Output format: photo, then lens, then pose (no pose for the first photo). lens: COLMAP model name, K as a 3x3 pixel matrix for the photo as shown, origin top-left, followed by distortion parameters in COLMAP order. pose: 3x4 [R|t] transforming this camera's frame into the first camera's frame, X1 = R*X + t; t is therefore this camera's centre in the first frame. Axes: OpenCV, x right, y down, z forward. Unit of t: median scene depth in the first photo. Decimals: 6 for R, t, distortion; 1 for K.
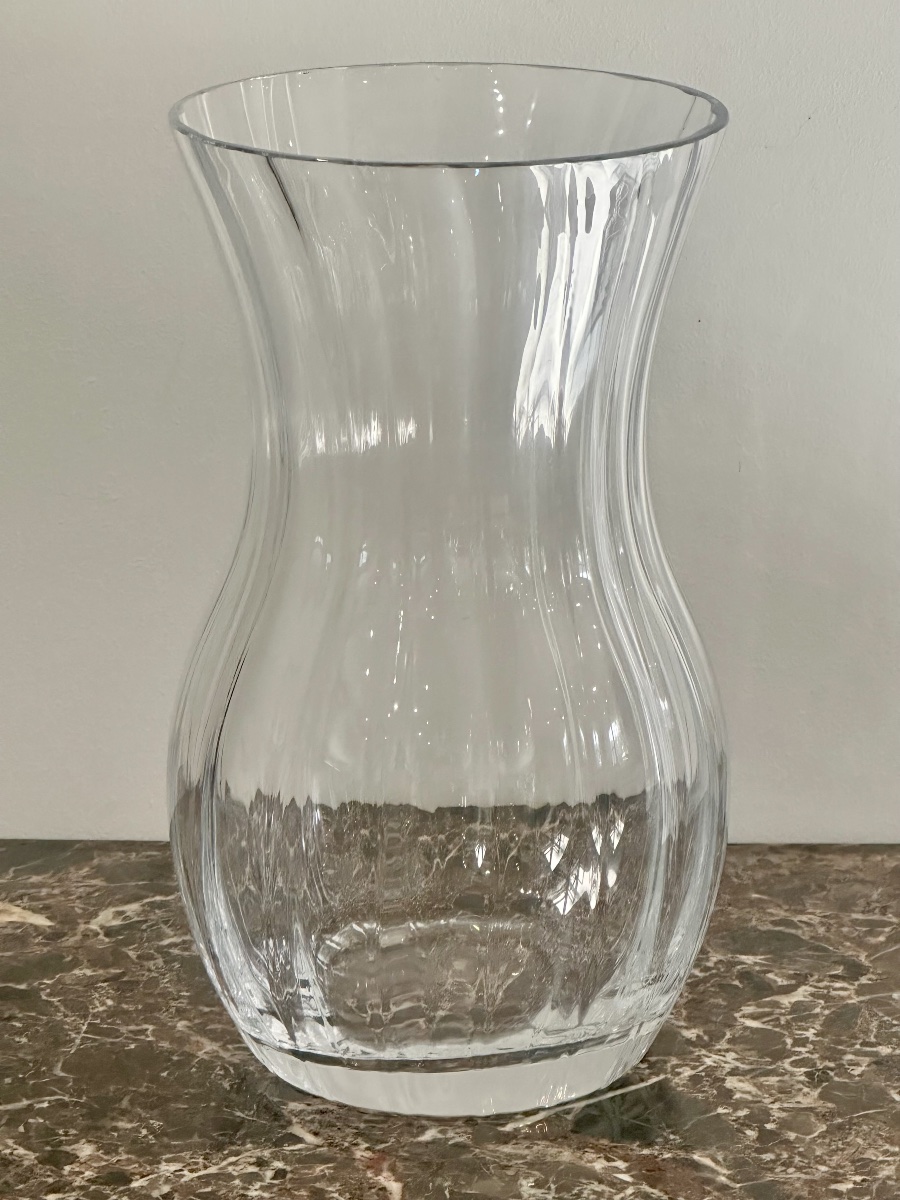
lens RADIAL K [[4647.6, 0, 458.1], [0, 4647.6, 598.3], [0, 0, 1]] dist [0.188266, 0.000000]
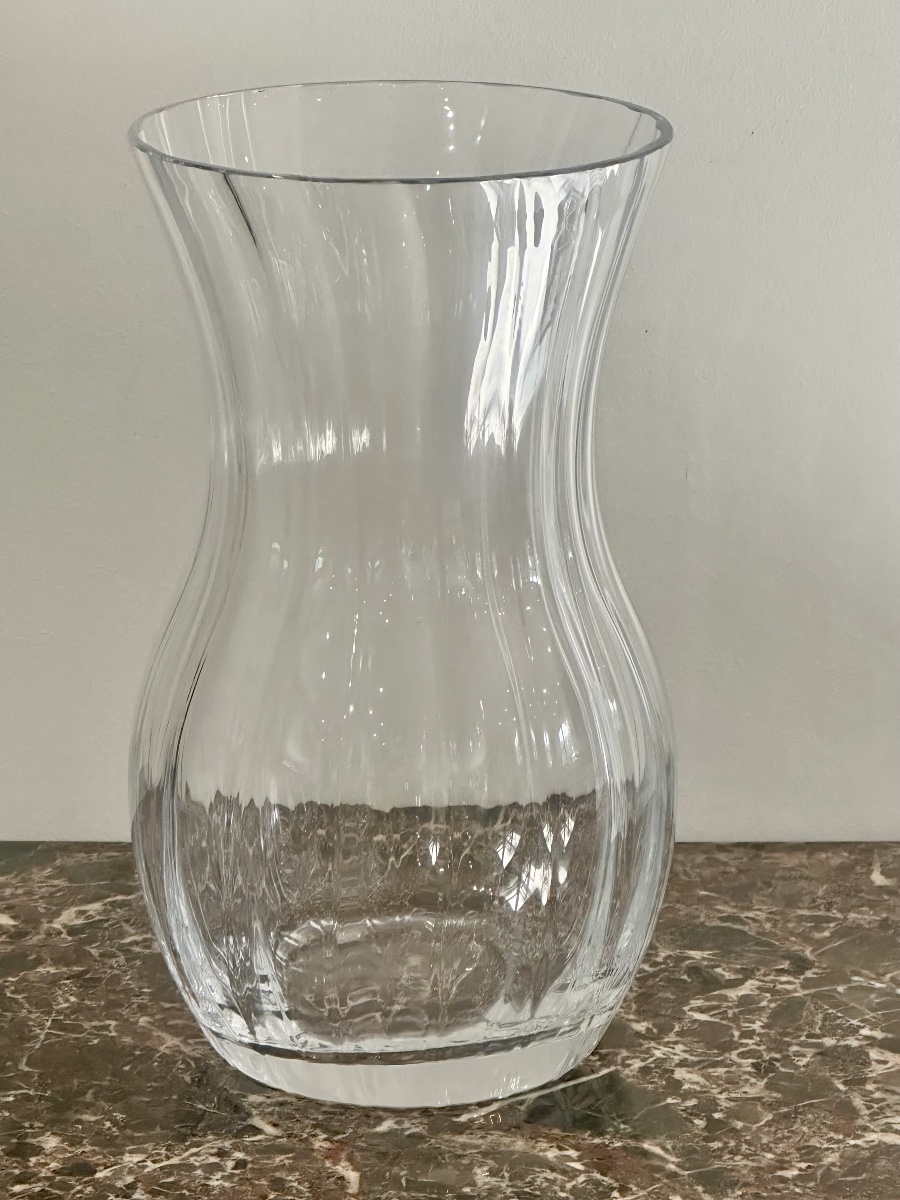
lens RADIAL K [[4647.6, 0, 438.8], [0, 4647.6, 599.2], [0, 0, 1]] dist [0.188266, 0.000000]
pose [[0.999972, -0.004204, 0.006178, -0.000380], [0.004214, 0.999990, -0.001680, 0.000947], [-0.006171, 0.001706, 0.999980, -0.025709]]
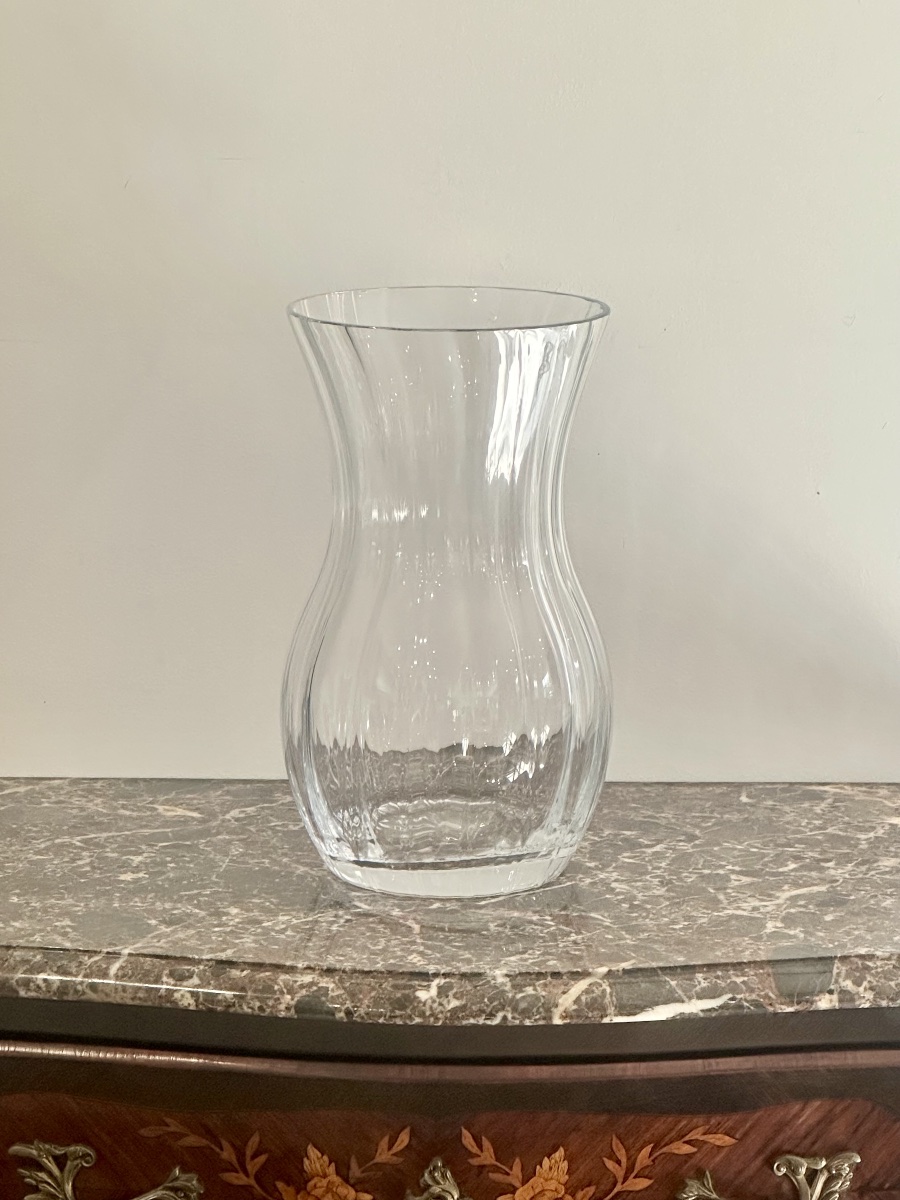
lens RADIAL K [[4091.0, 0, 449.4], [0, 4091.0, 600.7], [0, 0, 1]] dist [-0.246755, 0.000000]
pose [[0.999987, 0.002250, 0.004503, -0.007855], [-0.001891, 0.996944, -0.078102, 0.117298], [-0.004665, 0.078093, 0.996935, -0.478797]]
